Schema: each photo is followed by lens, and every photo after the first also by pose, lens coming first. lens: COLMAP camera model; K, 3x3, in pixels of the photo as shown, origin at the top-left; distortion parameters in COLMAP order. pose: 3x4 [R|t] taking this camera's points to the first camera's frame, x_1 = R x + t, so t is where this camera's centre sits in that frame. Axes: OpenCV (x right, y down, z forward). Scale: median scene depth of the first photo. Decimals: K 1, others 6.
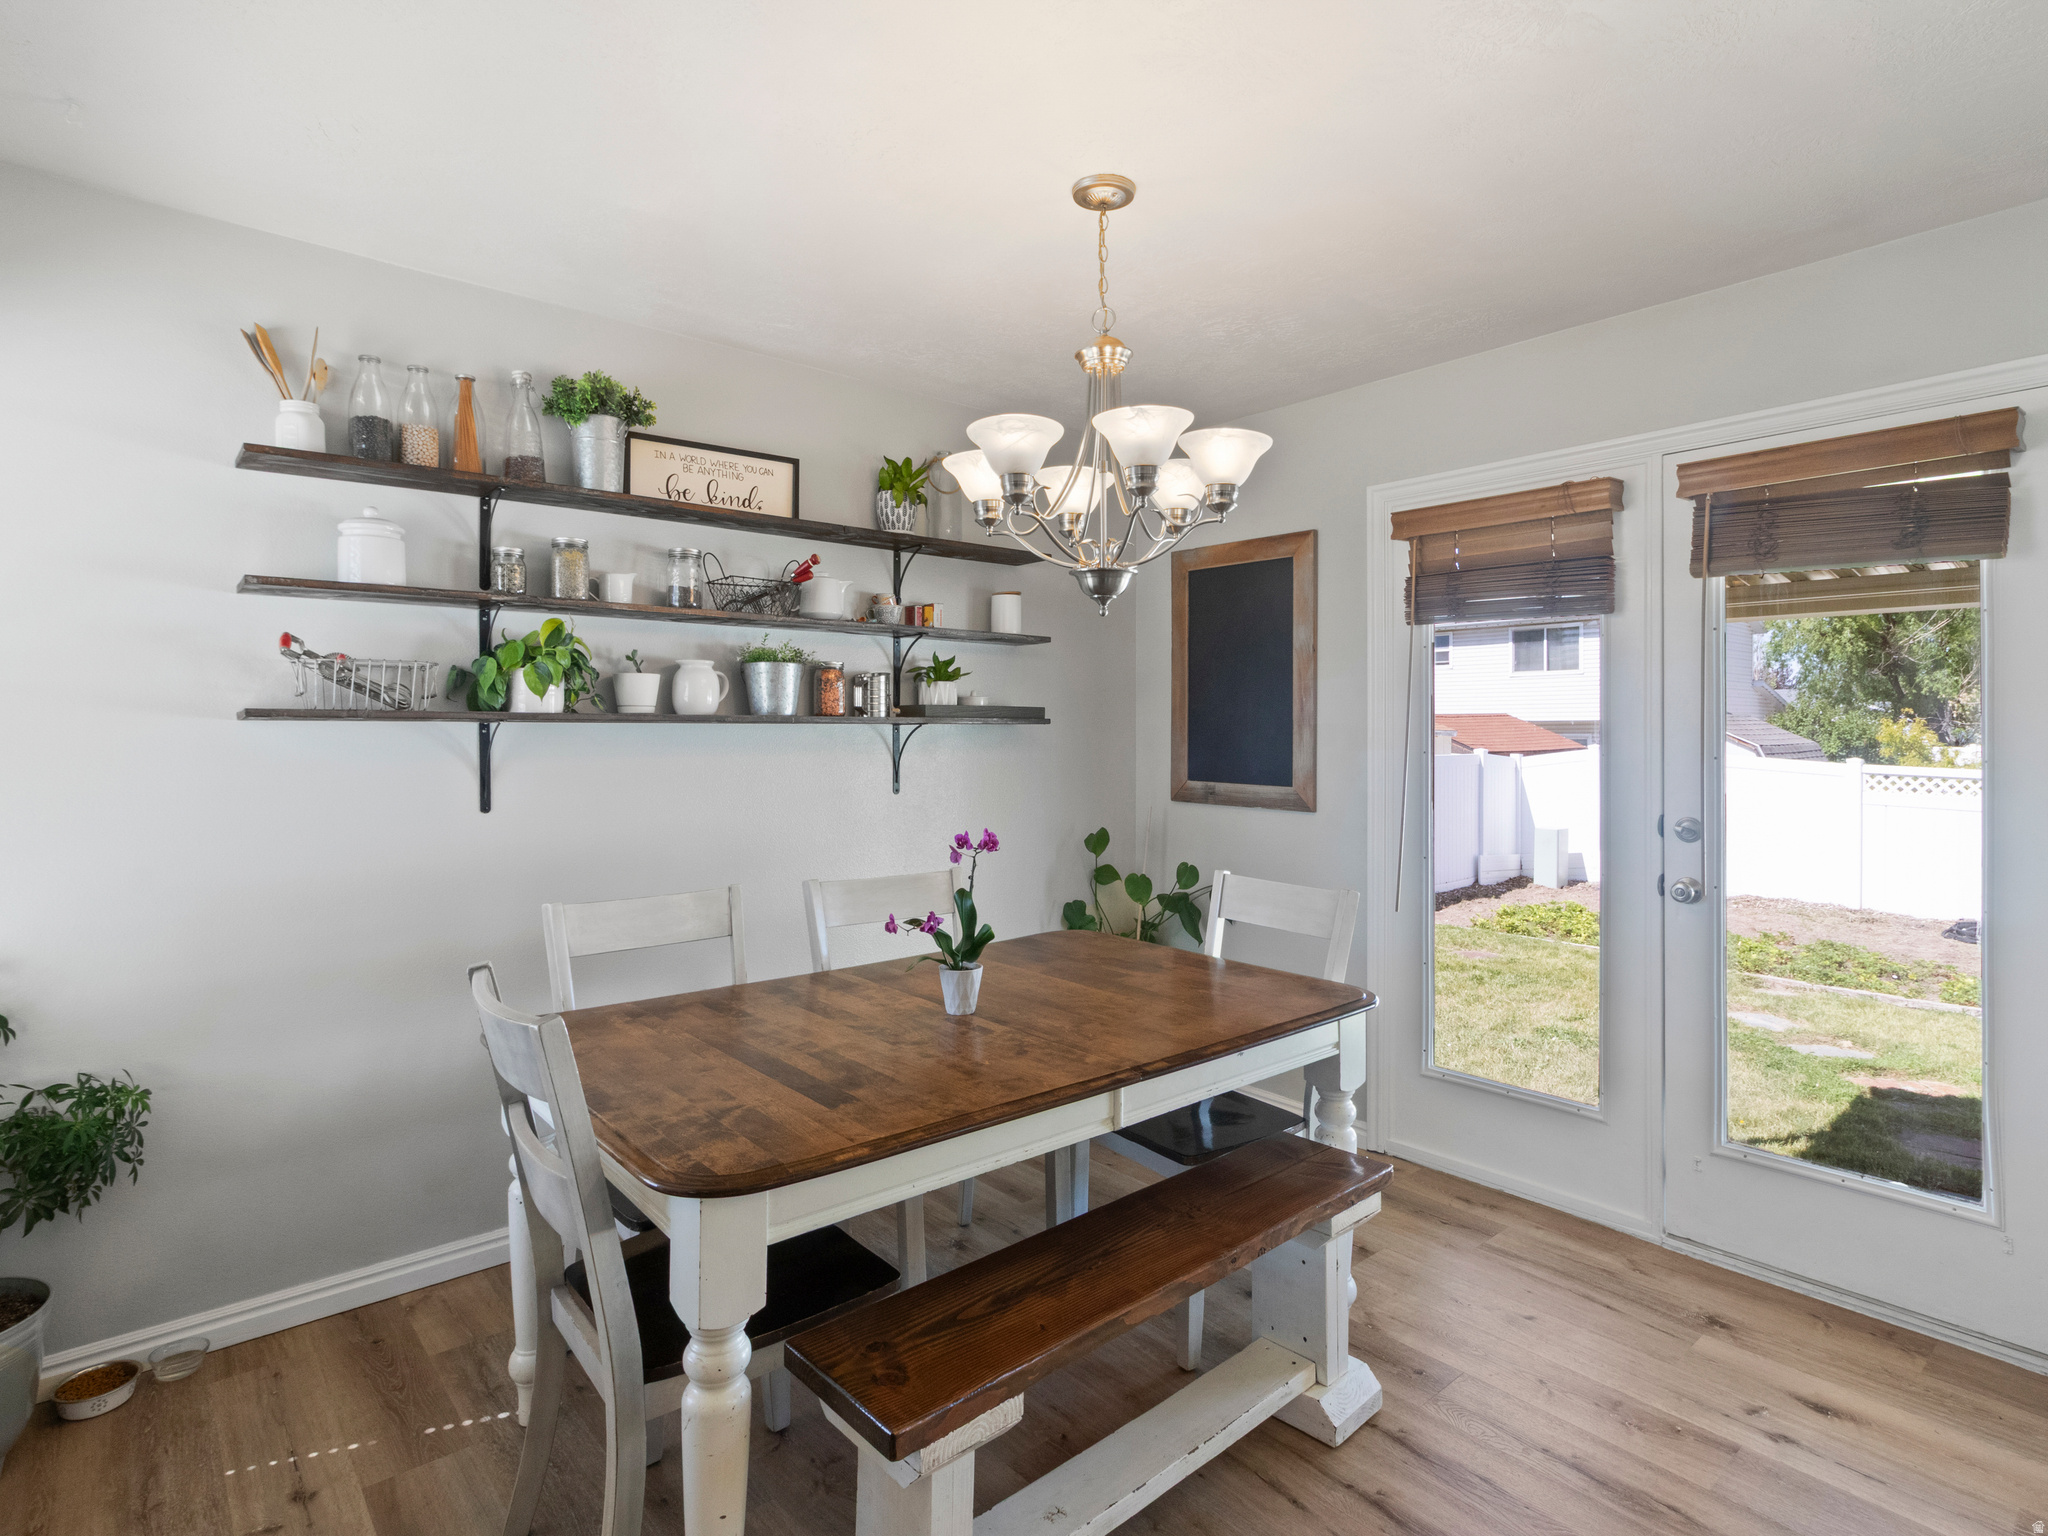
lens RADIAL K [[1076.2, 0, 1007.9], [0, 1076.2, 743.8], [0, 0, 1]] dist [0.000579, -0.000292]
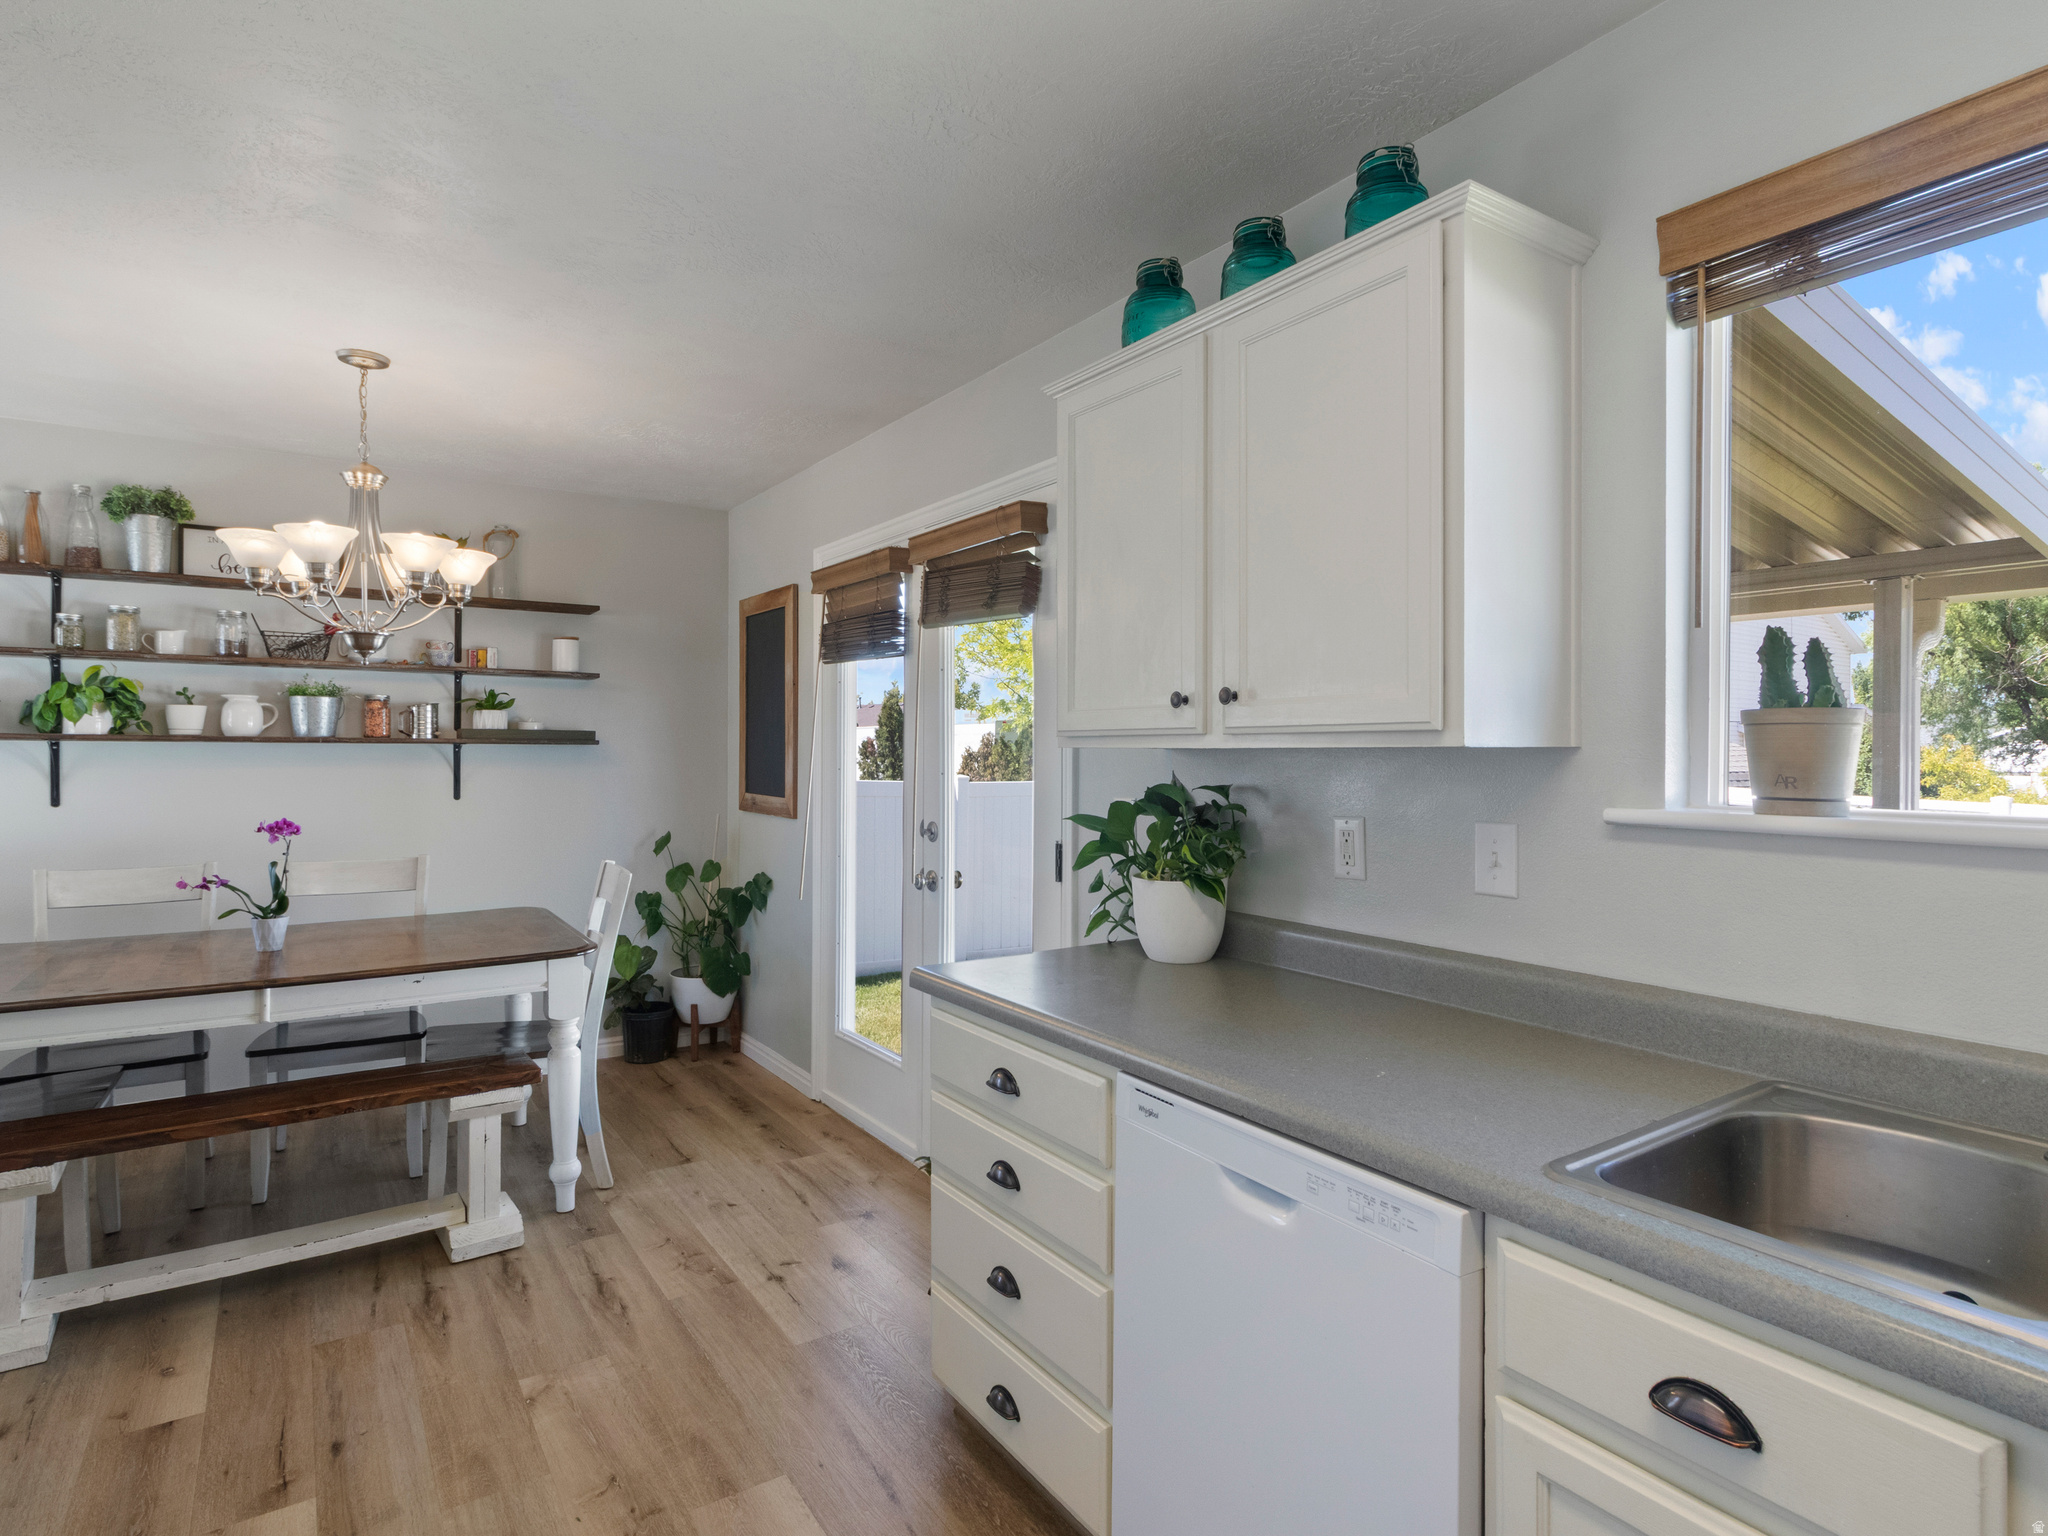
lens RADIAL K [[1076.2, 0, 986.9], [0, 1076.2, 761.3], [0, 0, 1]] dist [0.000579, -0.000292]
pose [[0.993502, 0.006264, -0.113646, 0.781552], [-0.006880, 0.999964, -0.005032, 0.004356], [0.113611, 0.005781, 0.993509, -0.210511]]
